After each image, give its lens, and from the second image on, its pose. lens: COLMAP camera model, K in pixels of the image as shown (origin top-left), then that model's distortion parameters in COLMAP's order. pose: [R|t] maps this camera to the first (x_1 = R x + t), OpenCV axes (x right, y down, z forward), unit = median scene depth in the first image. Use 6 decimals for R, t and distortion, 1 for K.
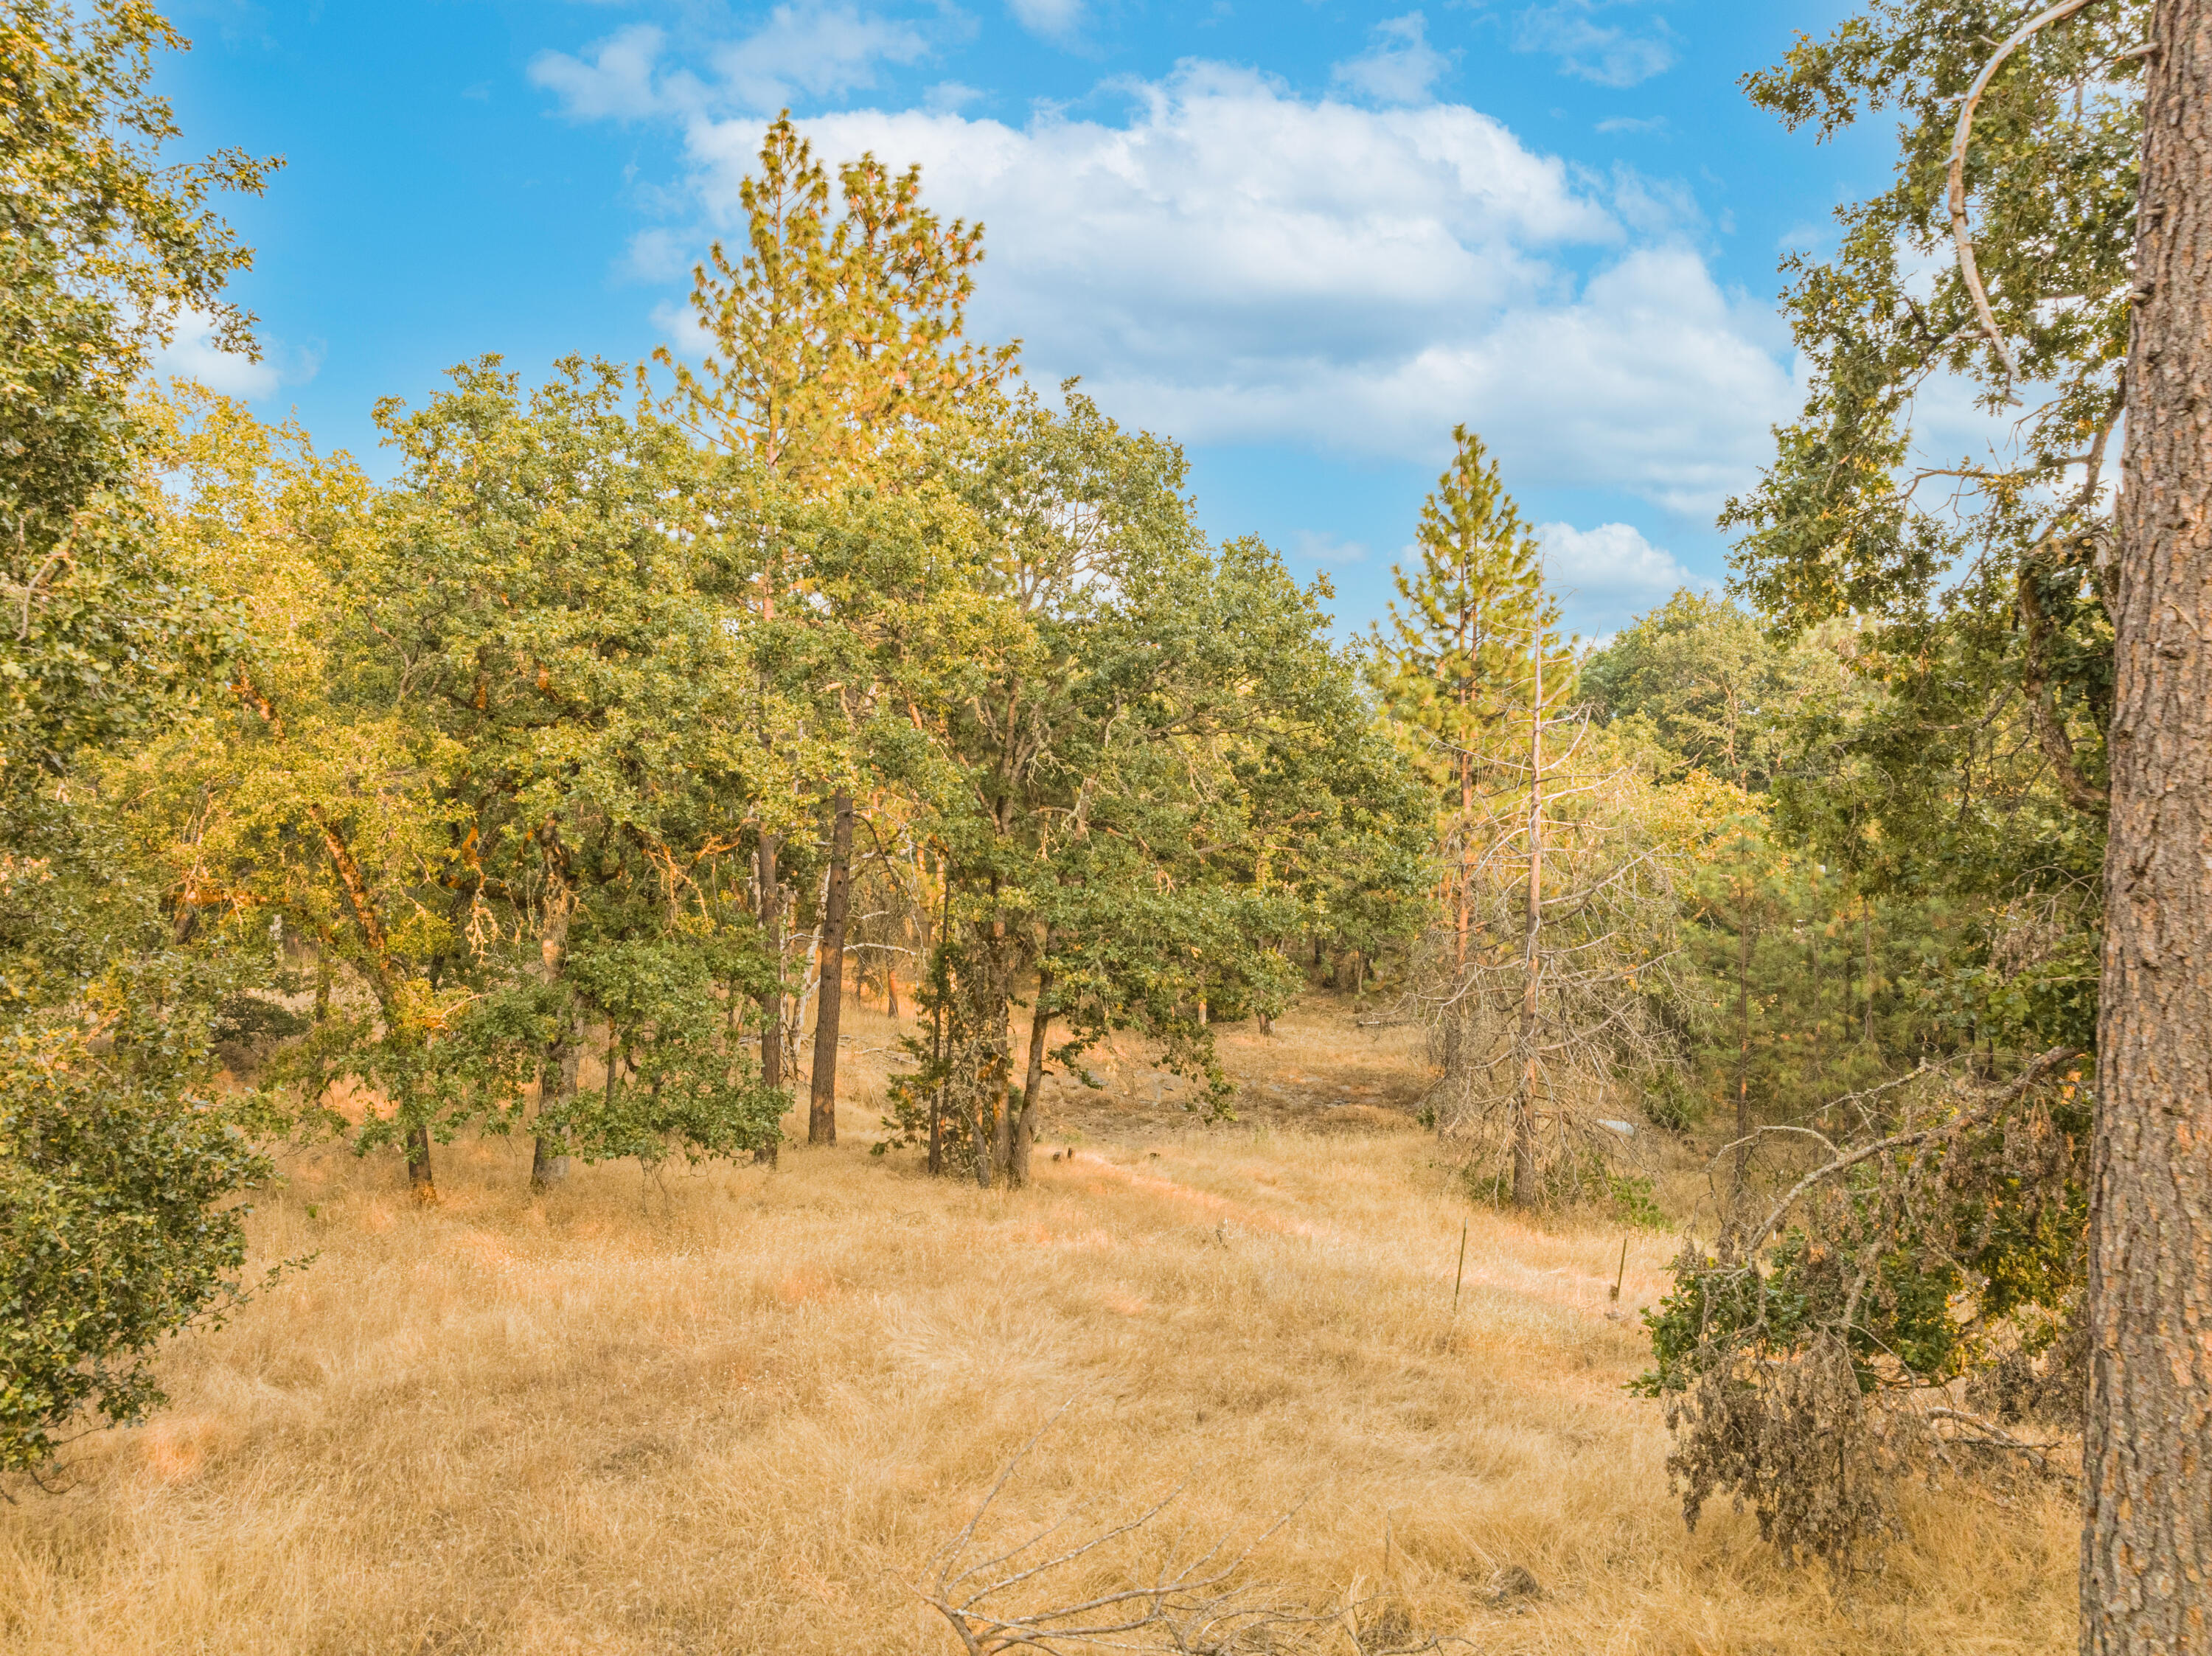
lens RADIAL K [[1561.0, 0, 1152.3], [0, 1561.0, 811.0], [0, 0, 1]] dist [-0.045939, 0.021146]
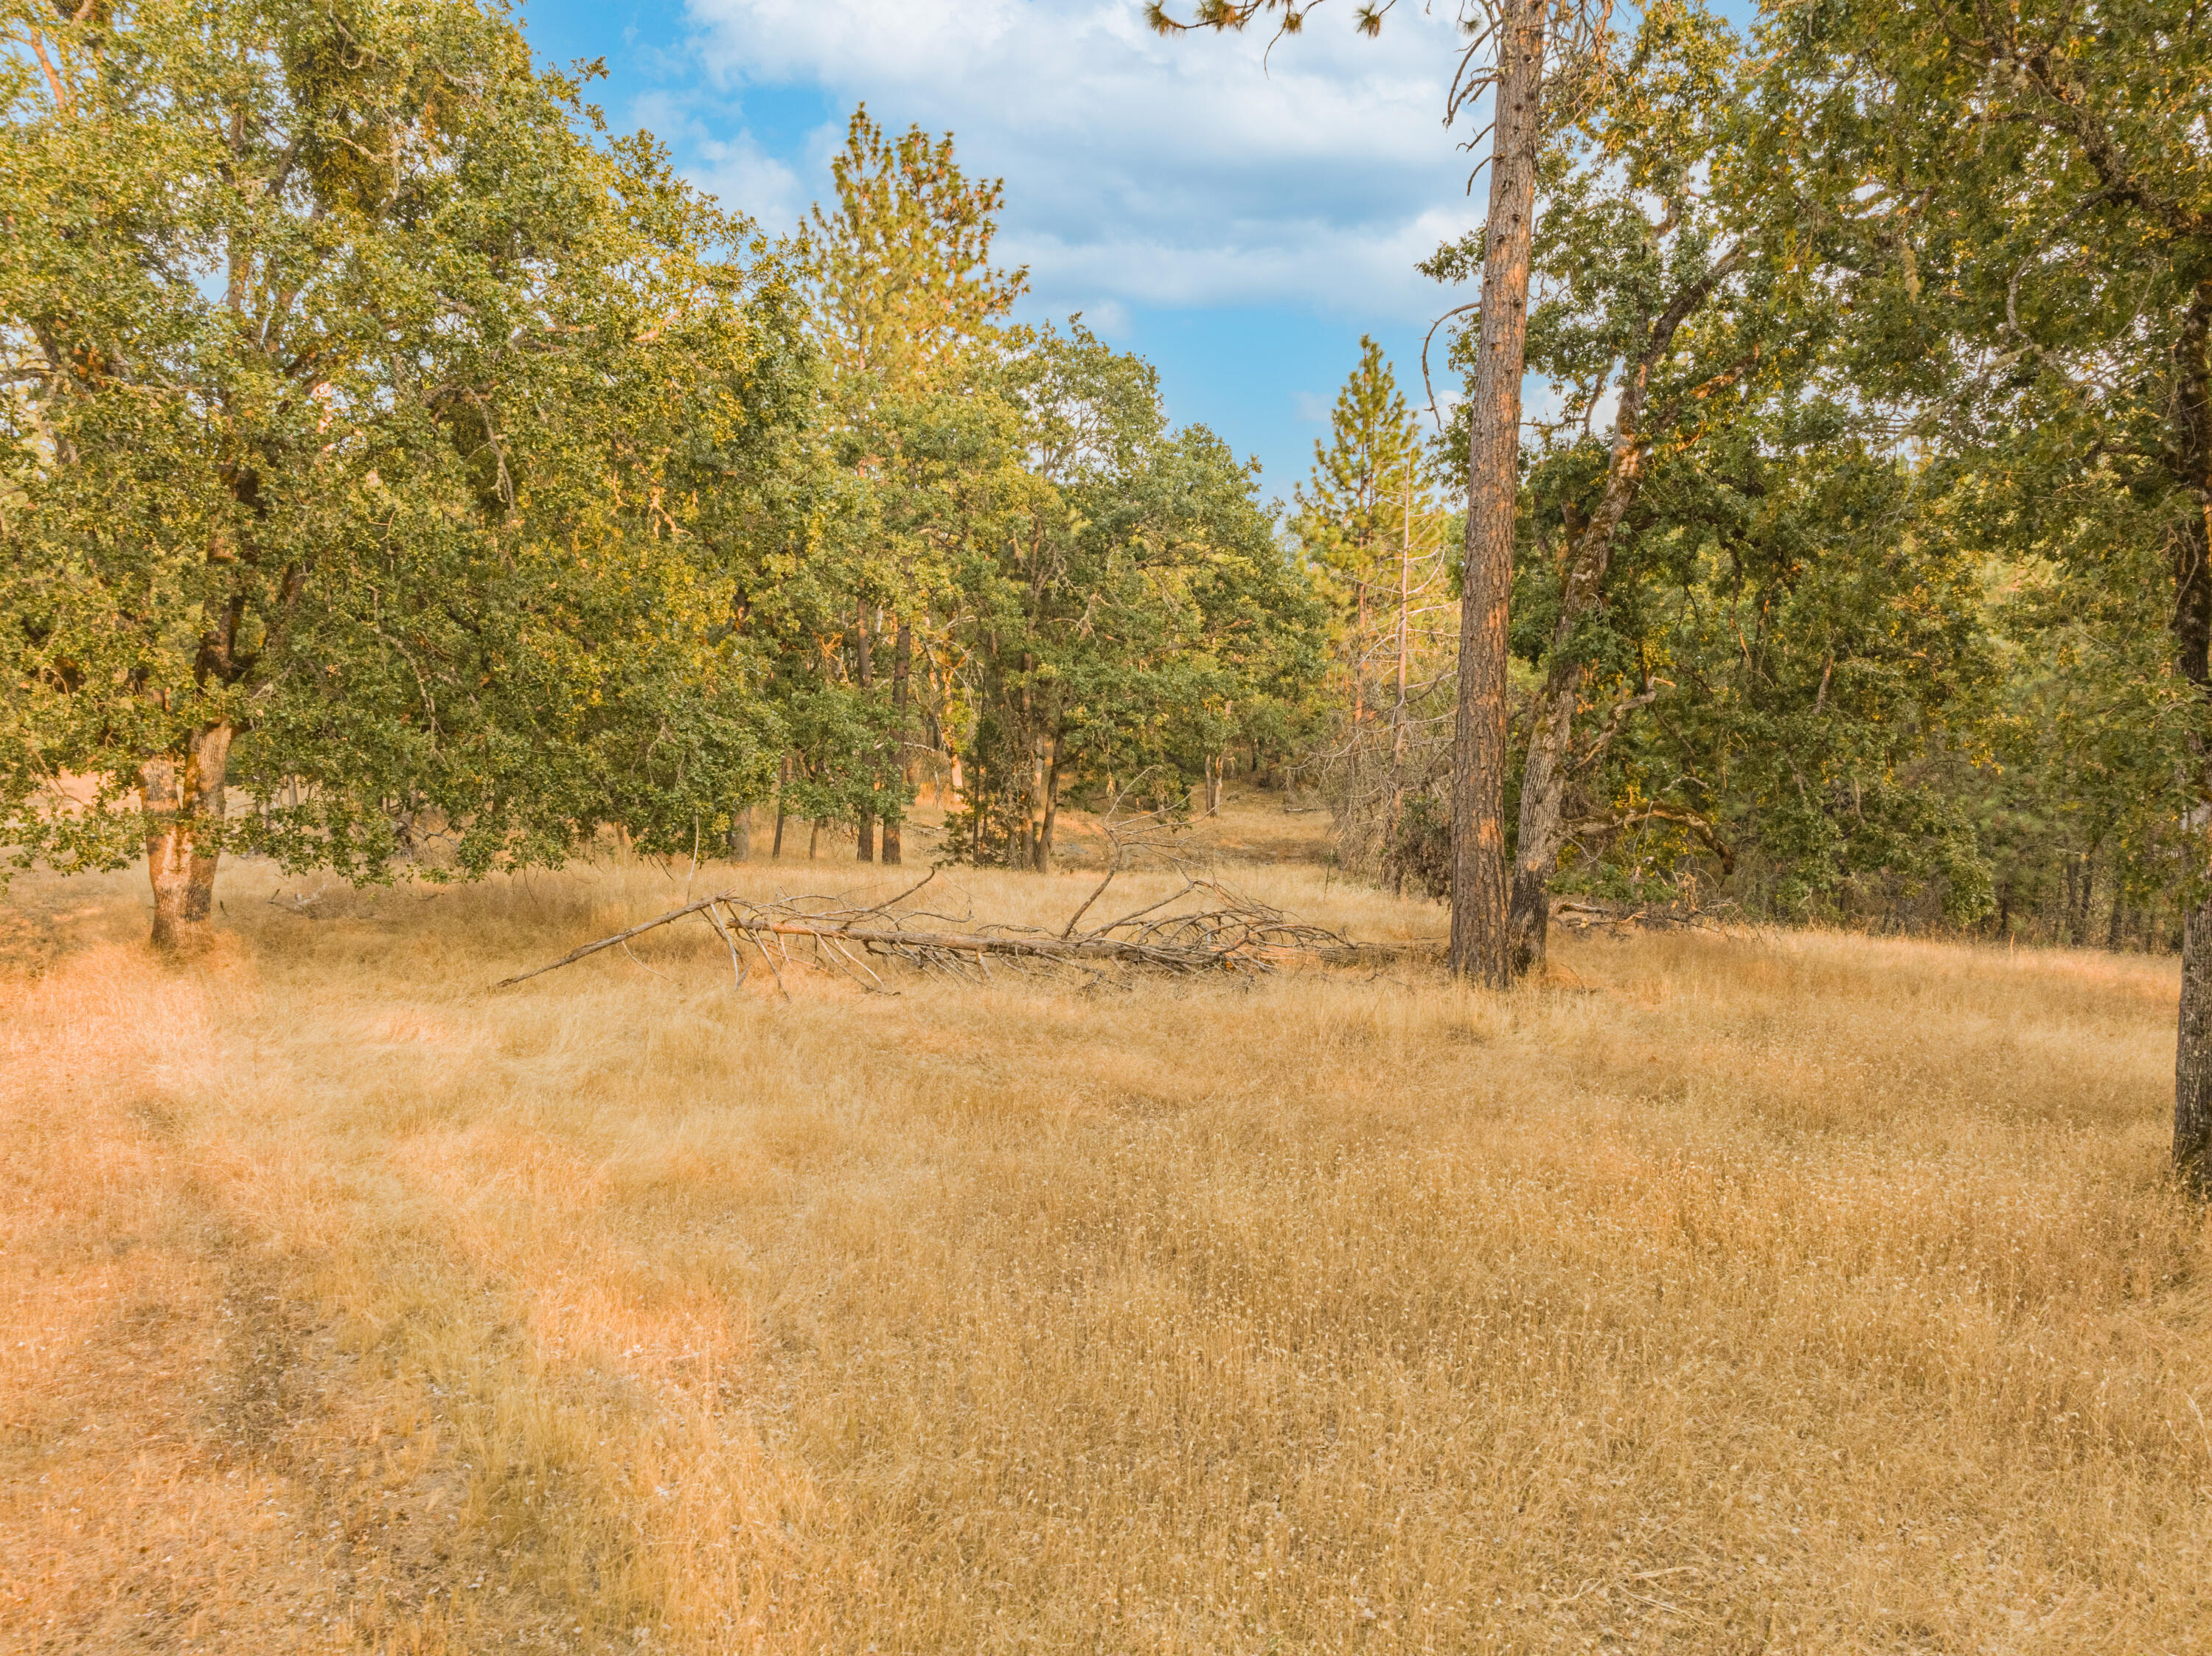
lens RADIAL K [[1561.0, 0, 1107.1], [0, 1561.0, 821.9], [0, 0, 1]] dist [-0.045939, 0.021146]
pose [[0.999983, 0.000406, 0.005851, -0.030644], [-0.000962, 0.995440, 0.095385, 0.043555], [-0.005785, -0.095389, 0.995423, -0.404709]]
